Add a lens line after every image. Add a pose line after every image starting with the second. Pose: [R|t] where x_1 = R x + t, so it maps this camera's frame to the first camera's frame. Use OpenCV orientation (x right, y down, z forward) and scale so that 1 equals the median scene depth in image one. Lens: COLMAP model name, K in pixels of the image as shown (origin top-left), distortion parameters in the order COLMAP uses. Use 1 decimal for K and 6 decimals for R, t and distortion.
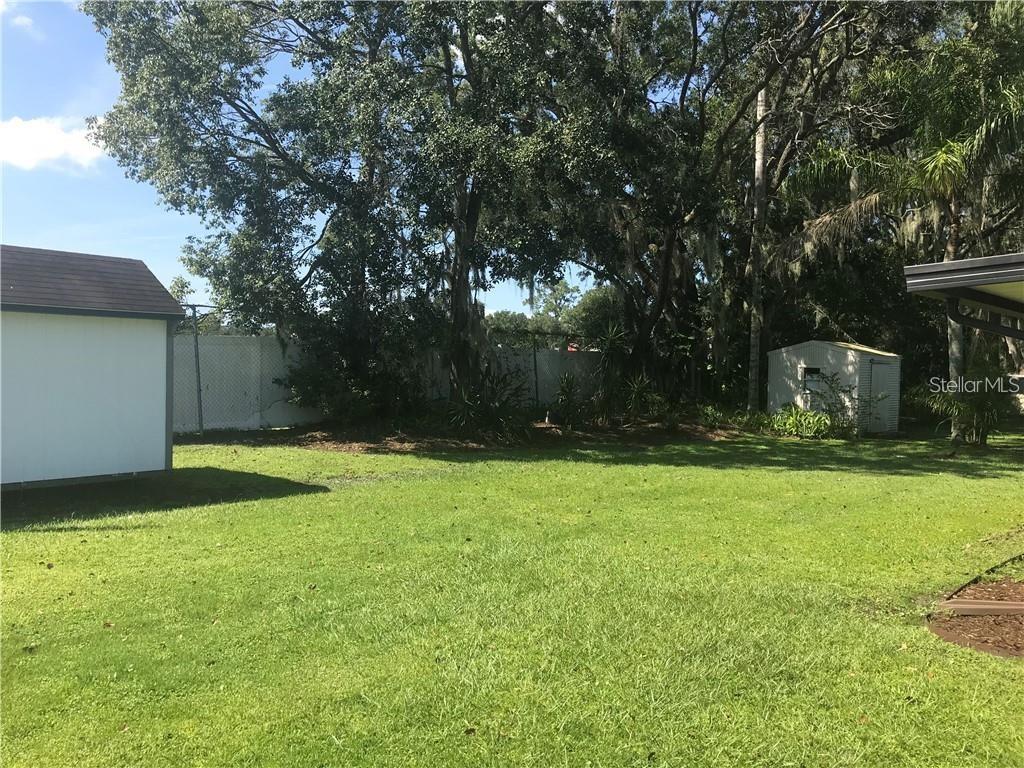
lens RADIAL K [[836.2, 0, 498.0], [0, 836.2, 386.8], [0, 0, 1]] dist [0.038094, -0.050014]
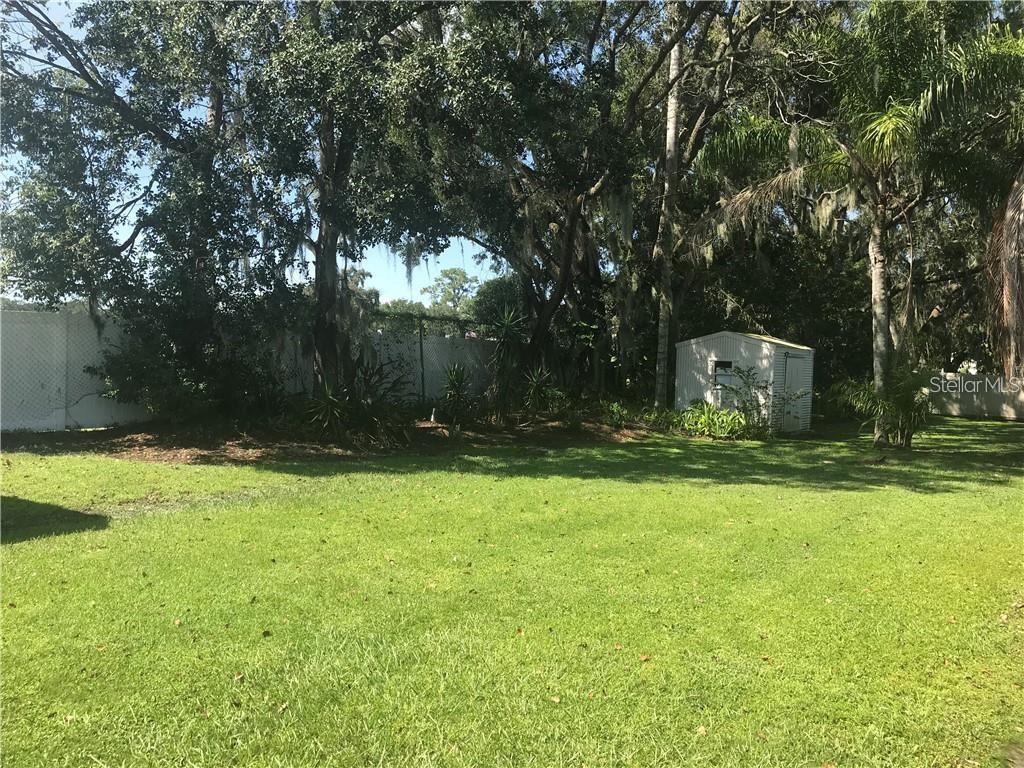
lens RADIAL K [[836.2, 0, 515.6], [0, 836.2, 388.1], [0, 0, 1]] dist [0.038094, -0.050014]
pose [[0.989853, 0.007066, 0.141919, 0.023565], [-0.008854, 0.999889, 0.011974, -0.002654], [-0.141818, -0.013109, 0.989806, 0.153814]]
